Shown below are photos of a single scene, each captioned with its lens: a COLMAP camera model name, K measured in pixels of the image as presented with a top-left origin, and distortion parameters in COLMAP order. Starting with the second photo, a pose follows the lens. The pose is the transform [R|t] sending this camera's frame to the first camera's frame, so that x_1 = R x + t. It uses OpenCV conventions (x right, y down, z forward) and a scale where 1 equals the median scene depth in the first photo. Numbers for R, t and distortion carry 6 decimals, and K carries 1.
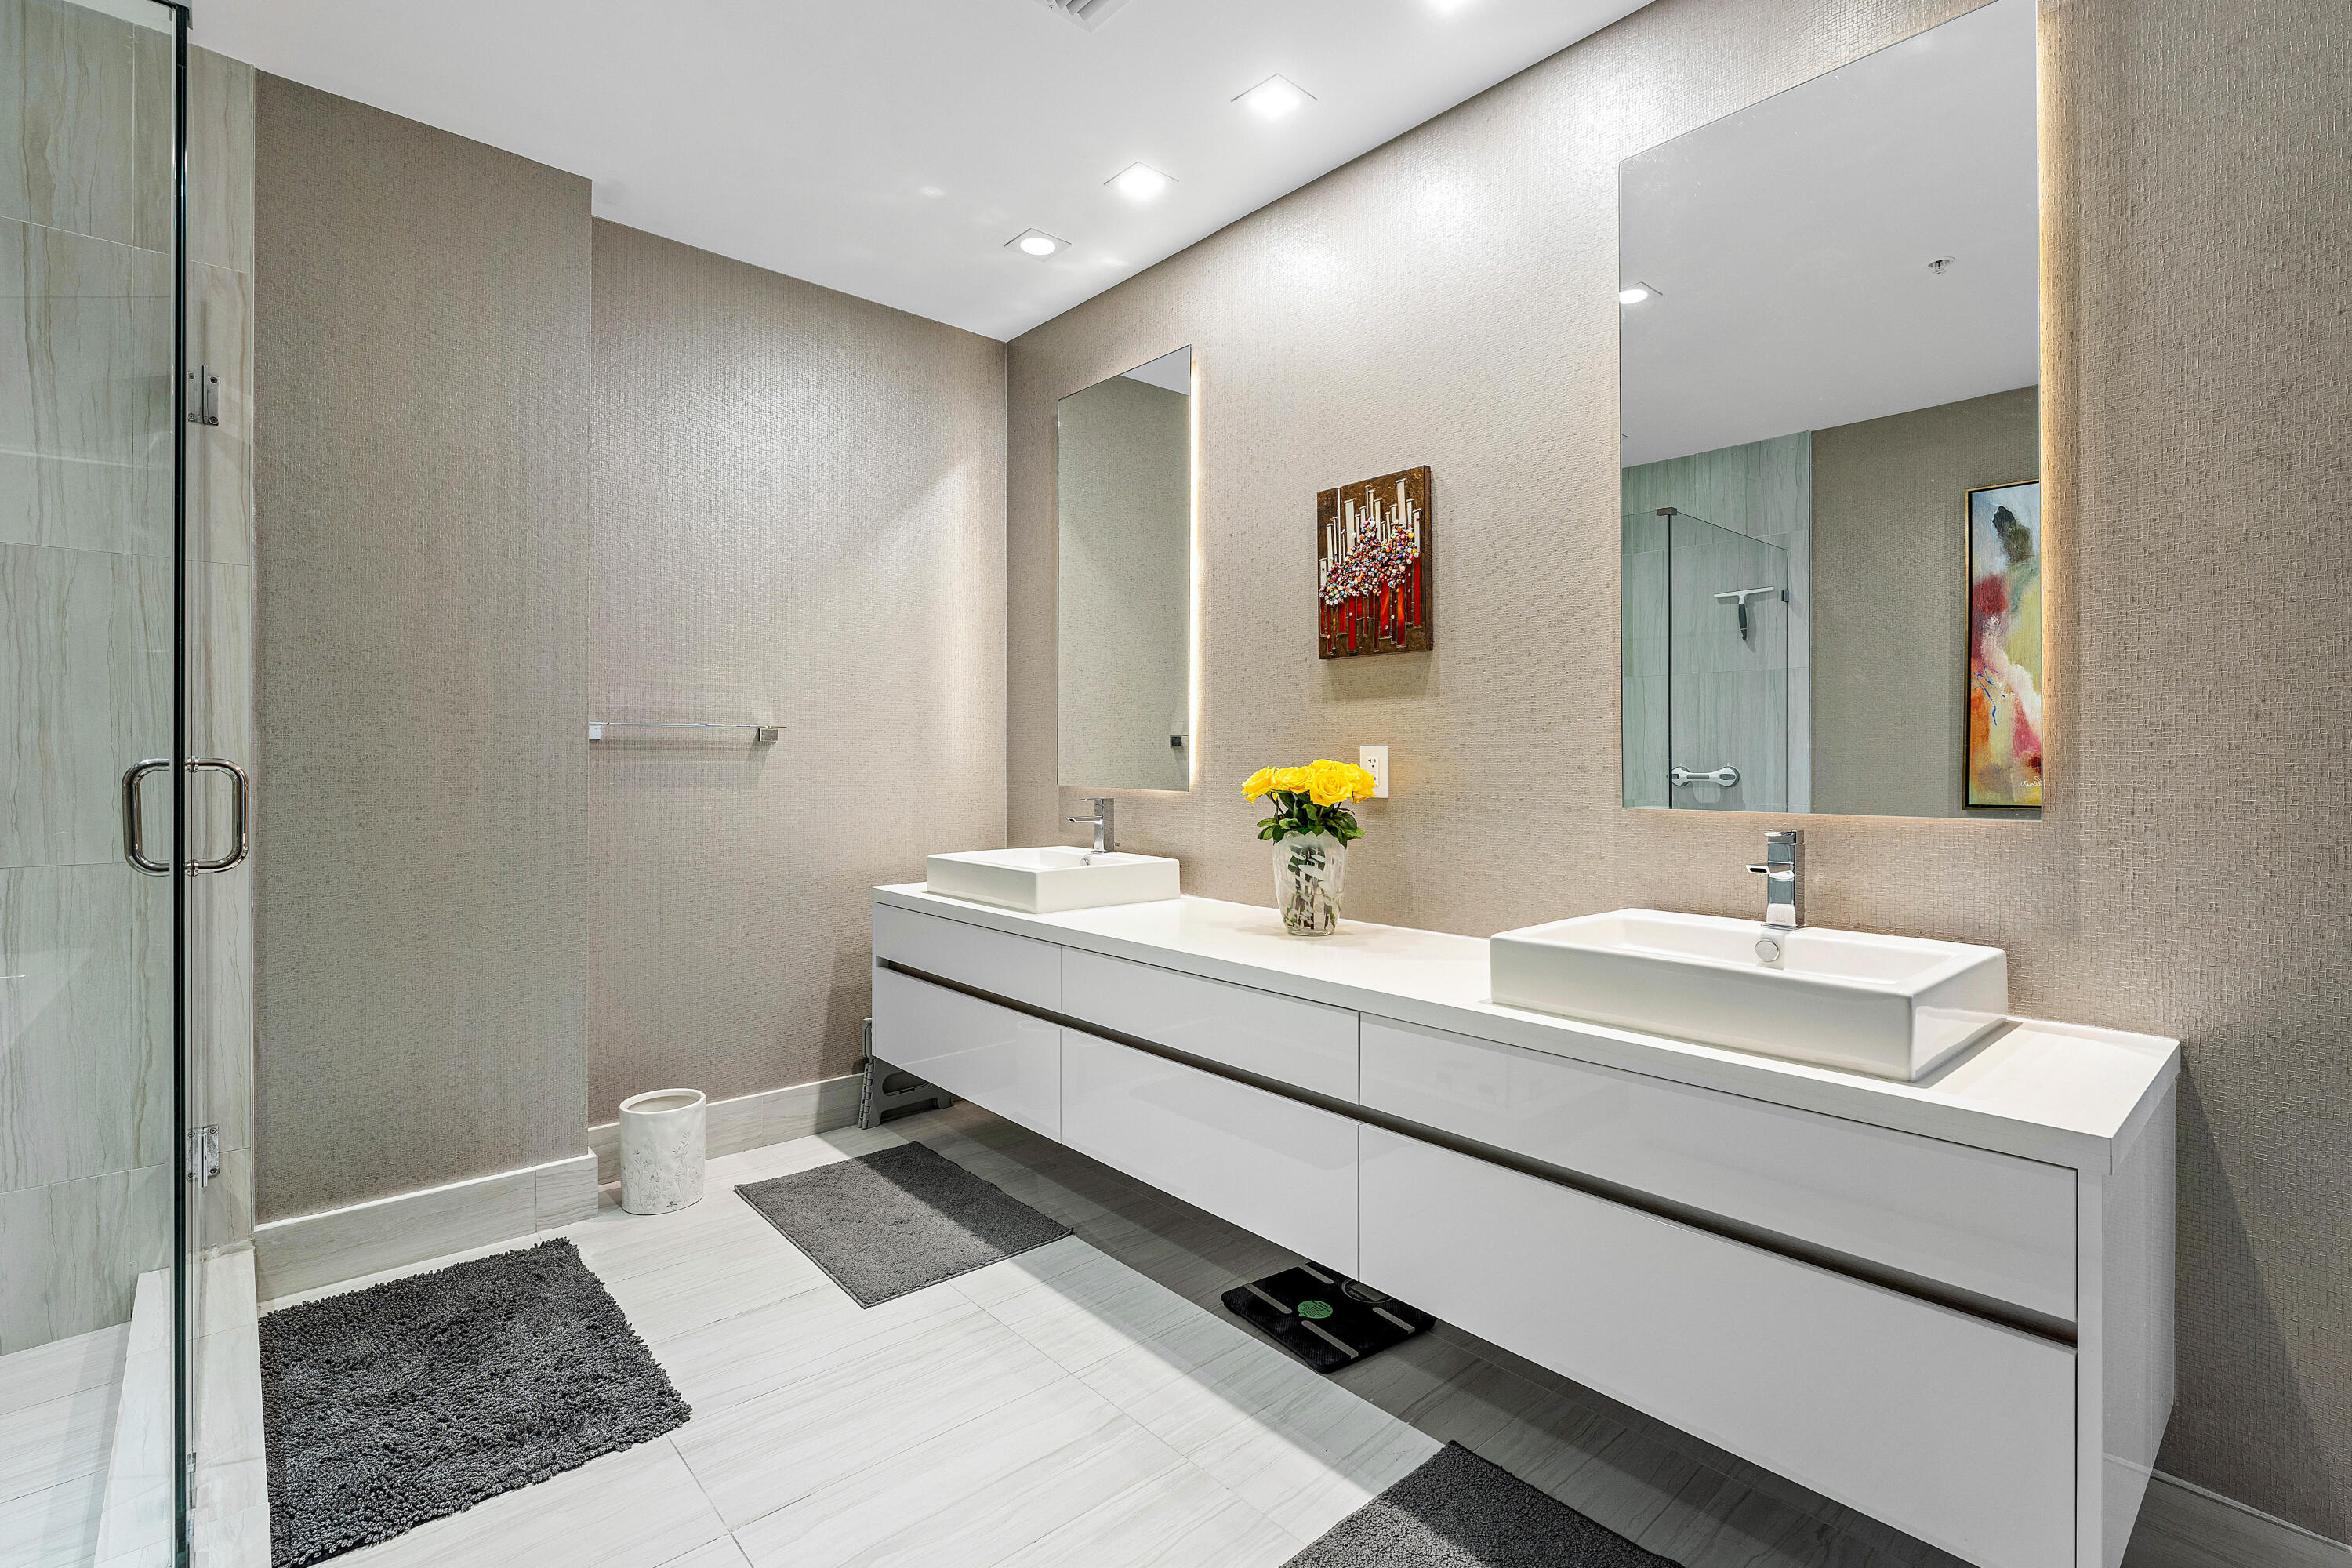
lens RADIAL K [[1086.5, 0, 1182.8], [0, 1086.5, 739.6], [0, 0, 1]] dist [0.000702, 0.000244]
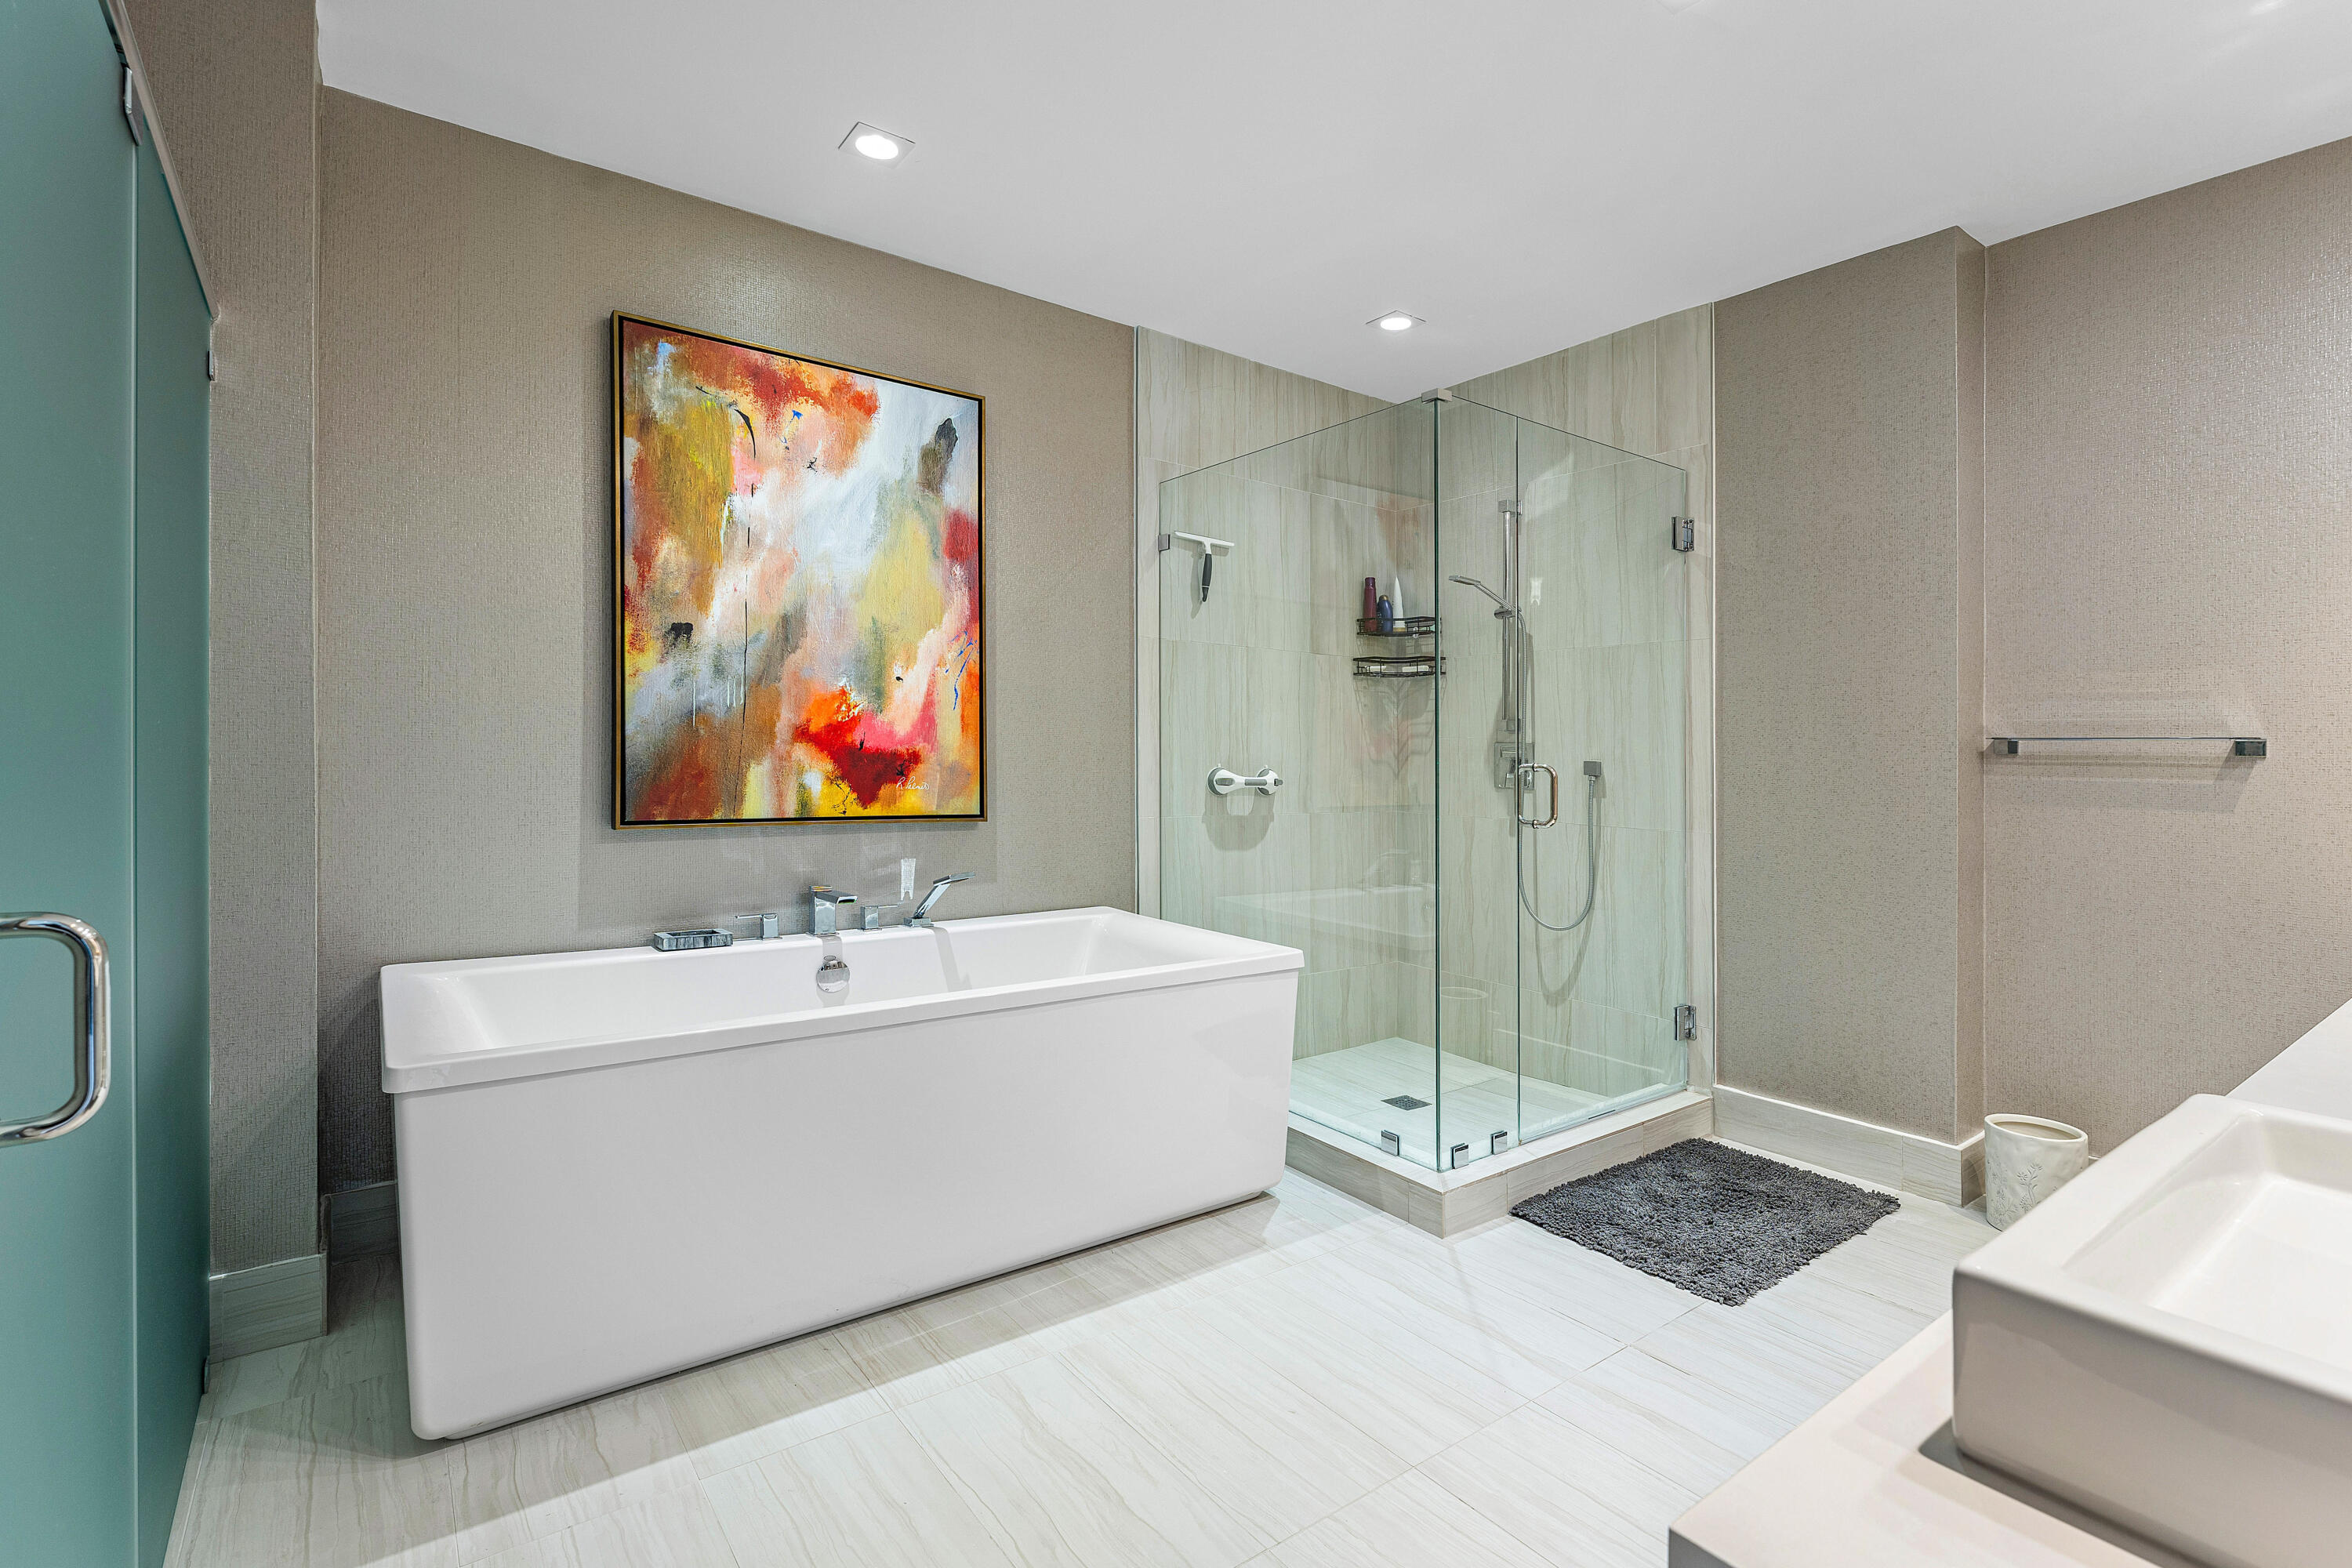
lens RADIAL K [[1068.7, 0, 1181.1], [0, 1068.7, 763.4], [0, 0, 1]] dist [-0.000453, -0.000087]
pose [[-0.091322, 0.001039, -0.995821, 0.630176], [0.001381, 0.999999, 0.000916, 0.007505], [0.995820, -0.001292, -0.091324, 0.386148]]
